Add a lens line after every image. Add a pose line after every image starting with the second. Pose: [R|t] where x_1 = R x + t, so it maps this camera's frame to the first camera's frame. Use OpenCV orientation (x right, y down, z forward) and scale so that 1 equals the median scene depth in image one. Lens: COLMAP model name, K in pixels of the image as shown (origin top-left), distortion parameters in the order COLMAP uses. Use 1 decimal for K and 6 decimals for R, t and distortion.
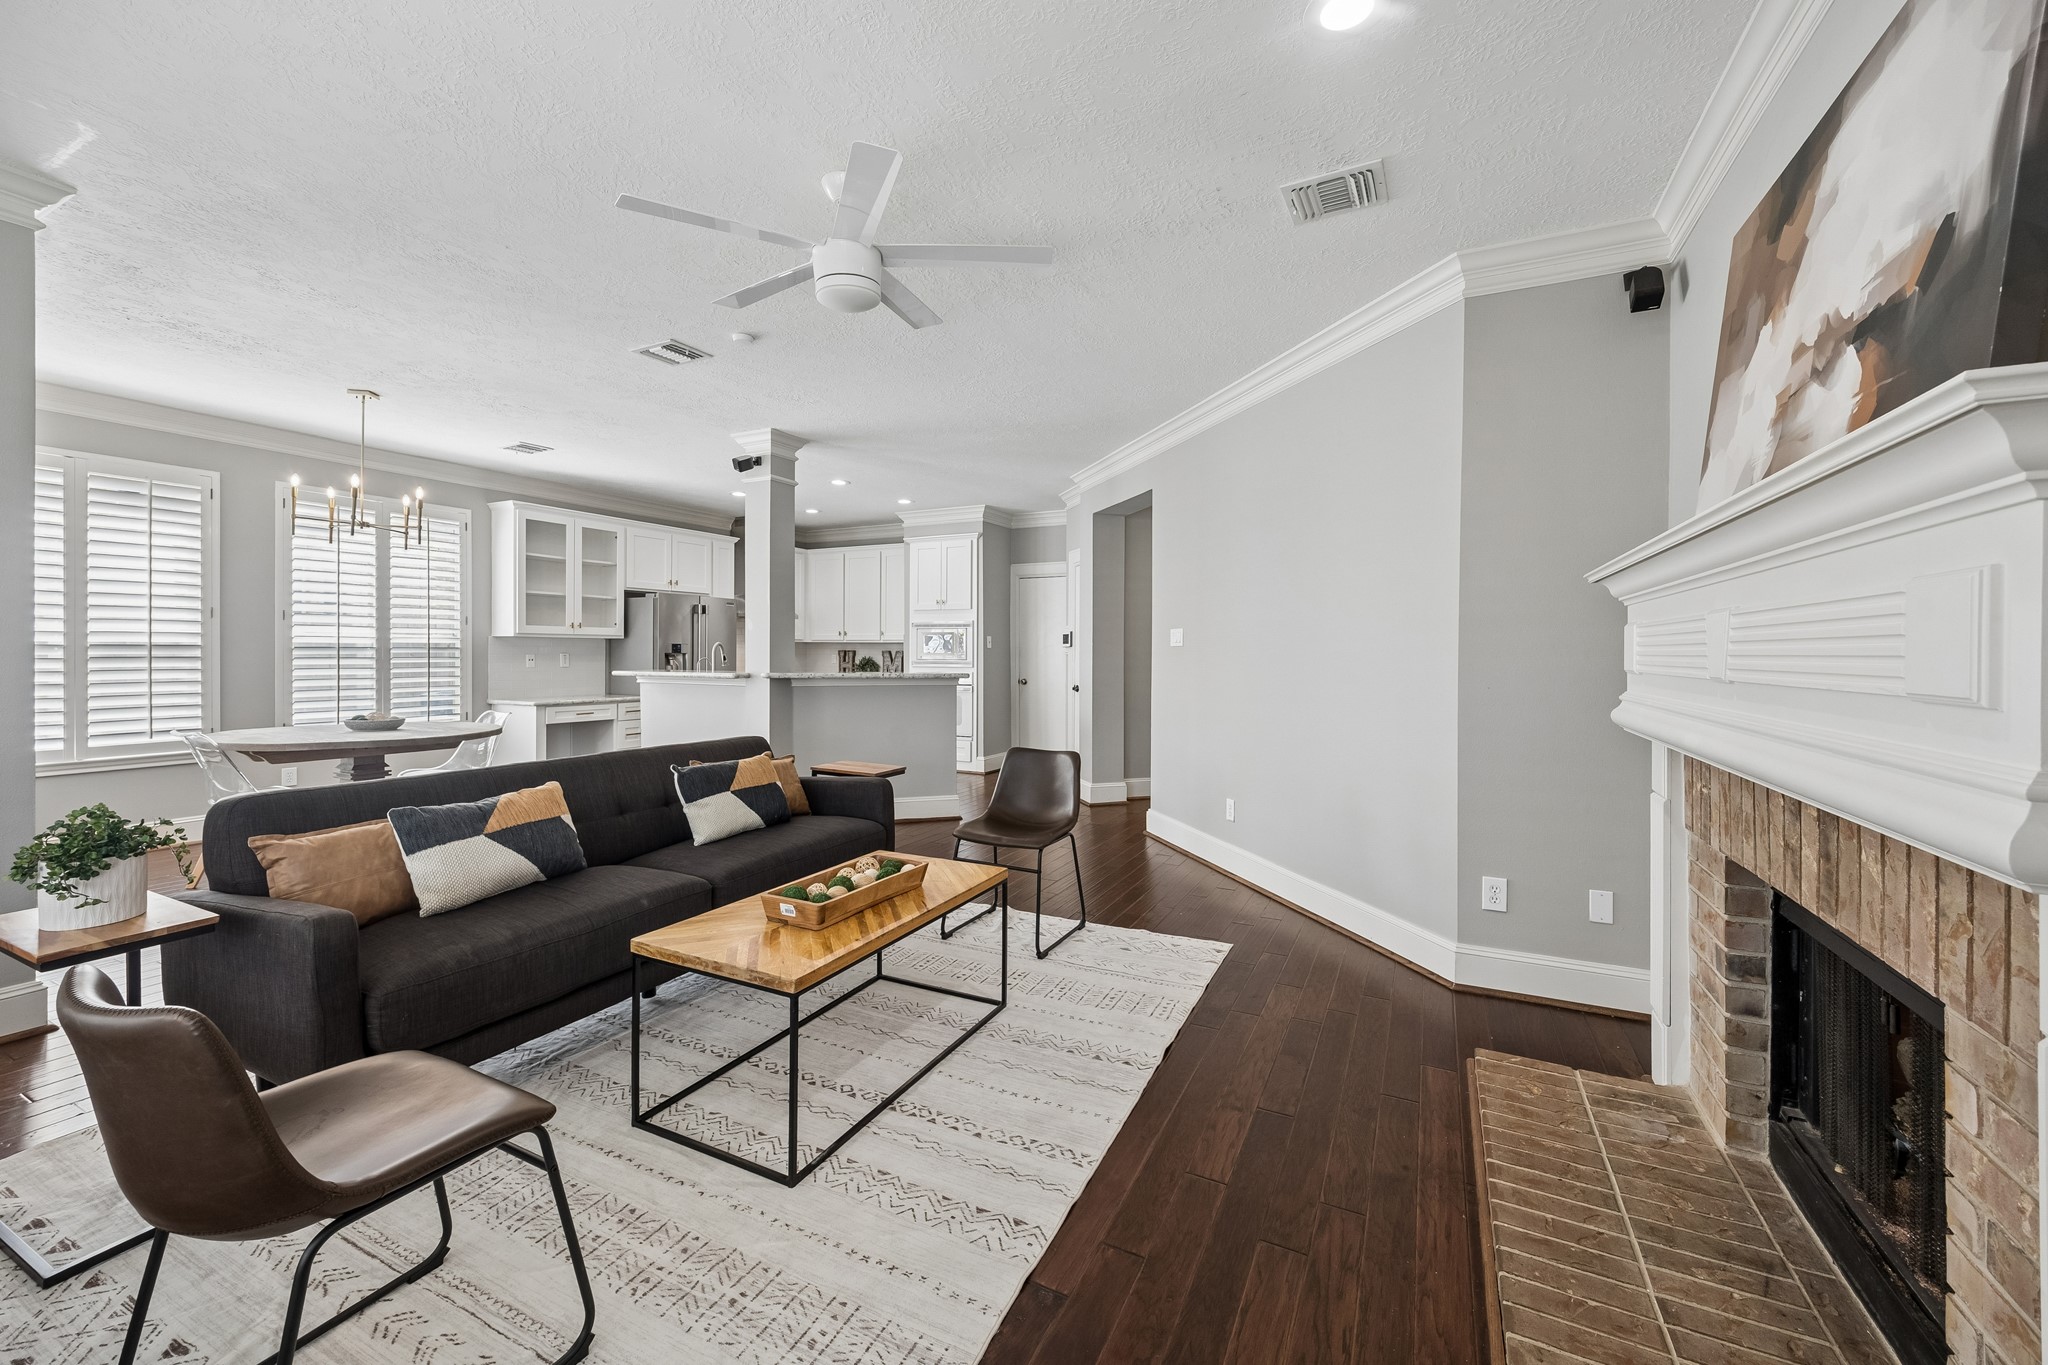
lens RADIAL K [[790.8, 0, 1039.1], [0, 790.8, 657.7], [0, 0, 1]] dist [0.001345, 0.000770]
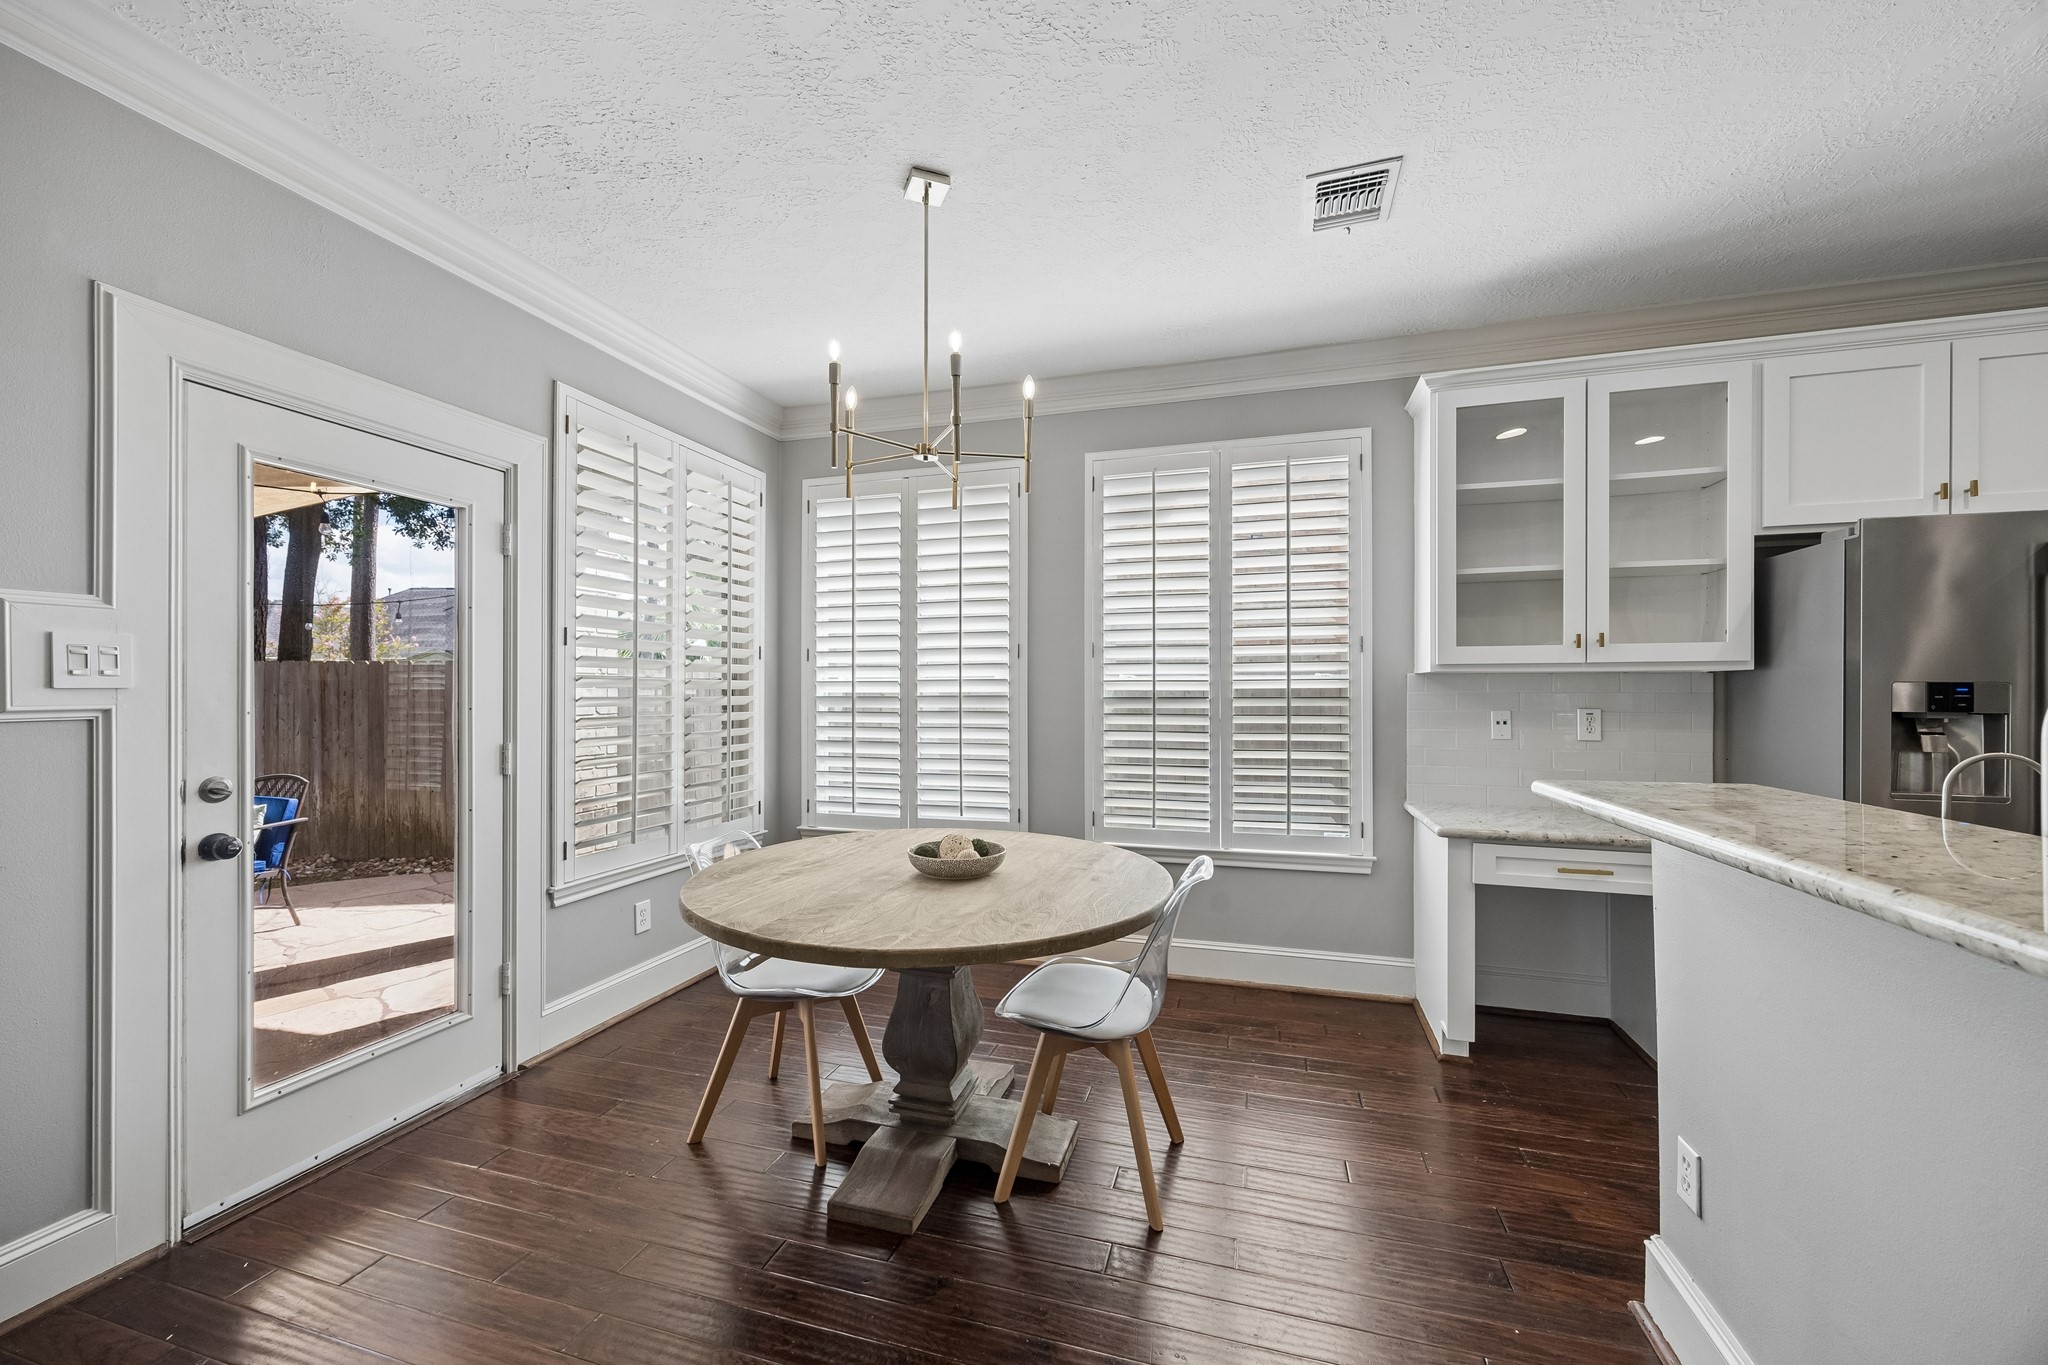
lens RADIAL K [[790.8, 0, 1023.6], [0, 790.8, 685.9], [0, 0, 1]] dist [0.001345, 0.000770]
pose [[0.167652, -0.011901, -0.985774, -0.333378], [-0.005207, 0.999902, -0.012958, -0.015899], [0.985833, 0.007305, 0.167573, 0.908407]]
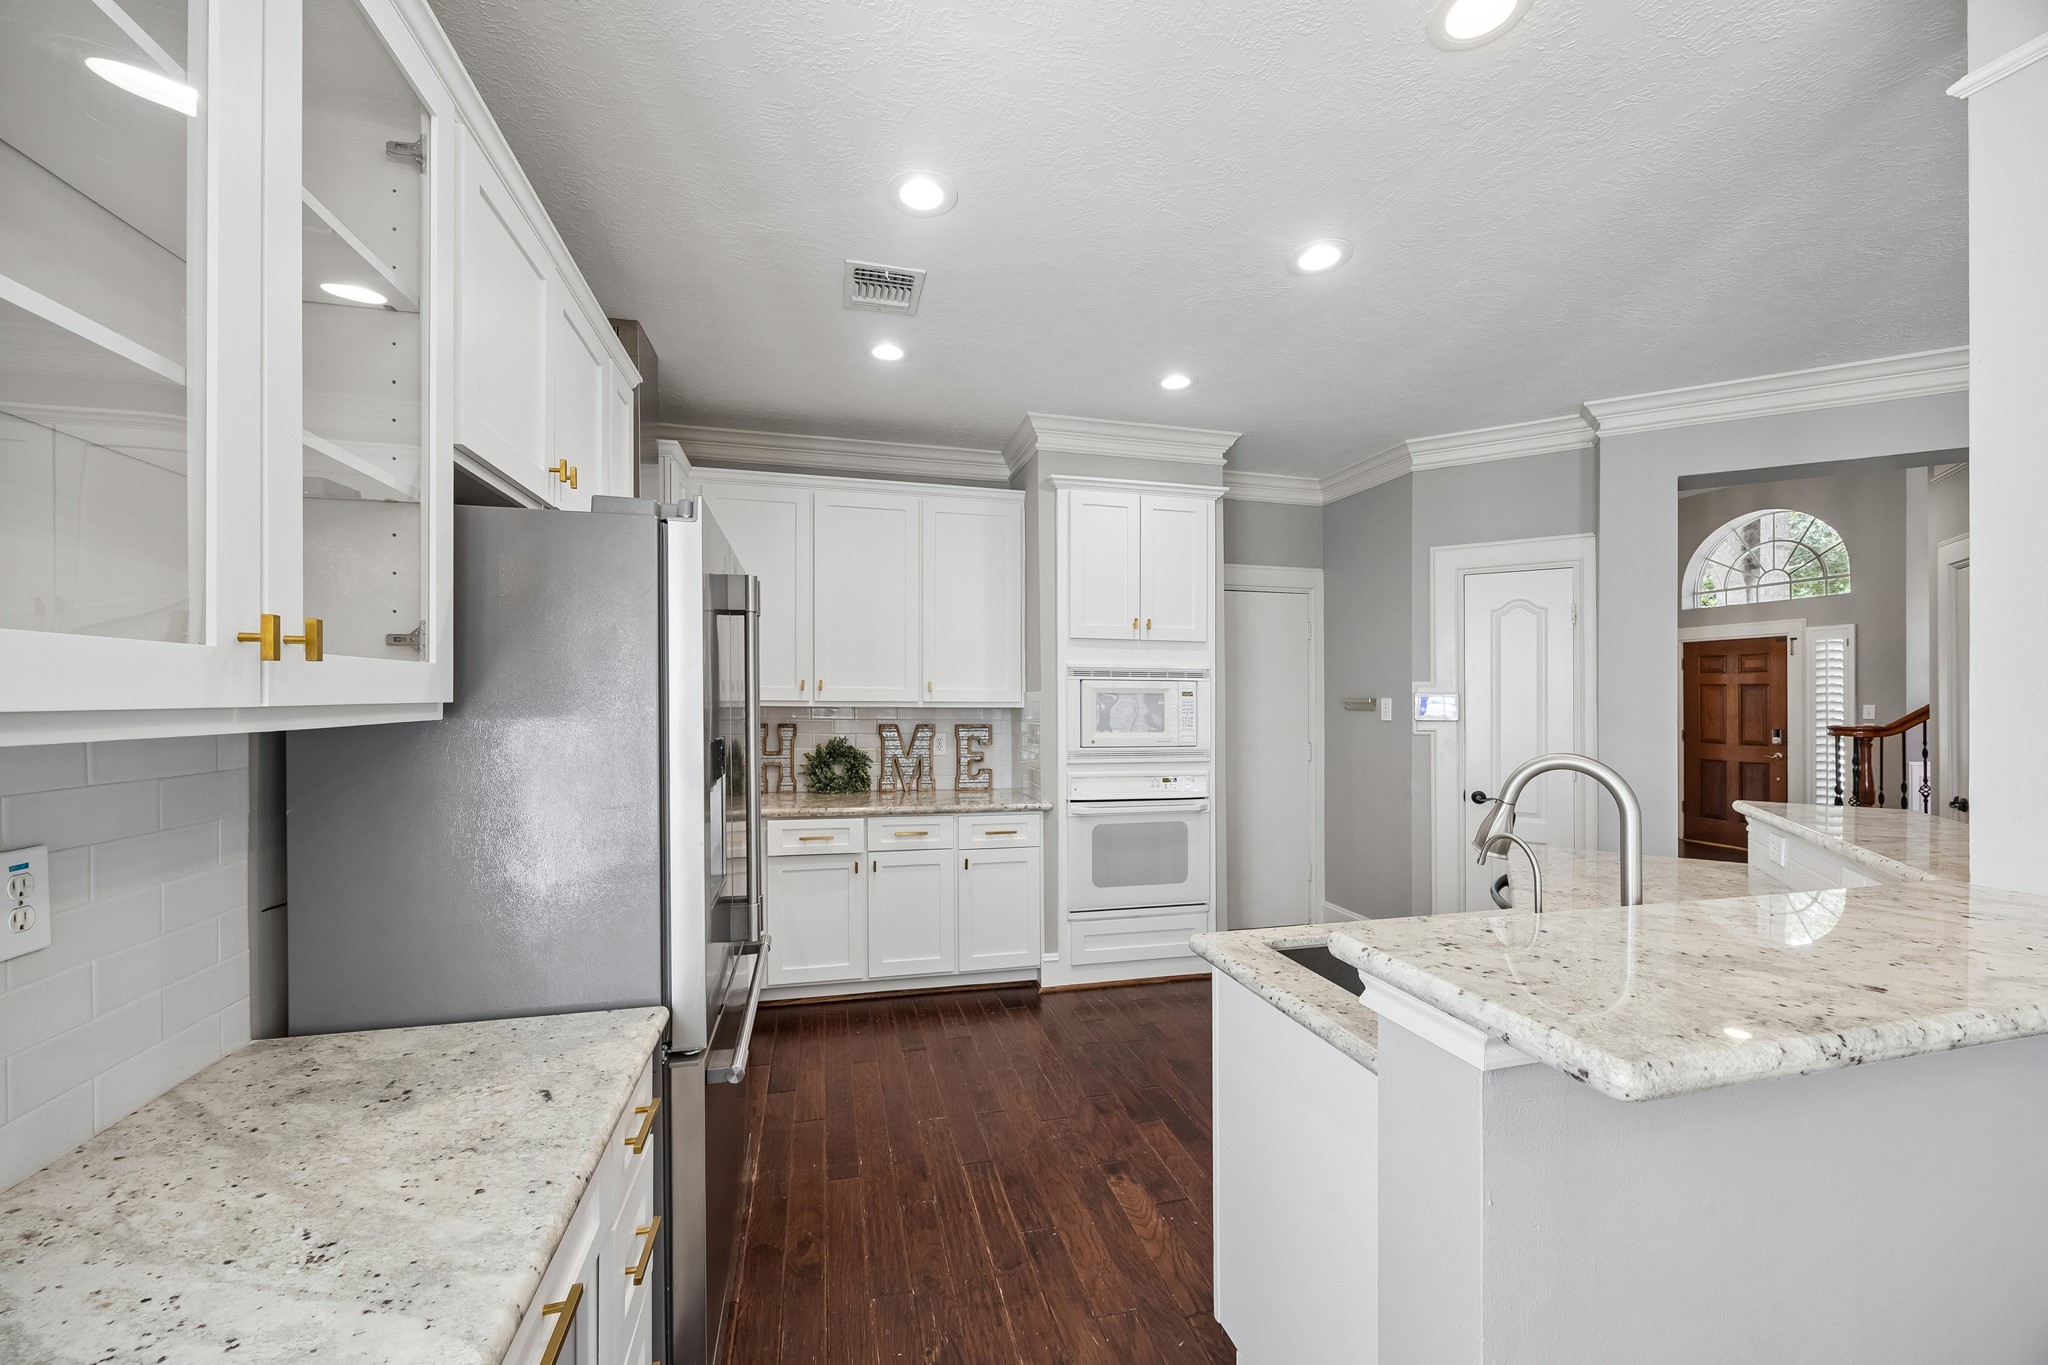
lens RADIAL K [[790.8, 0, 1001.4], [0, 790.8, 683.2], [0, 0, 1]] dist [0.001345, 0.000770]
pose [[0.772309, 0.012341, 0.635127, -0.806291], [0.001198, 0.999781, -0.020884, -0.042607], [-0.635246, 0.016890, 0.772126, 1.151817]]
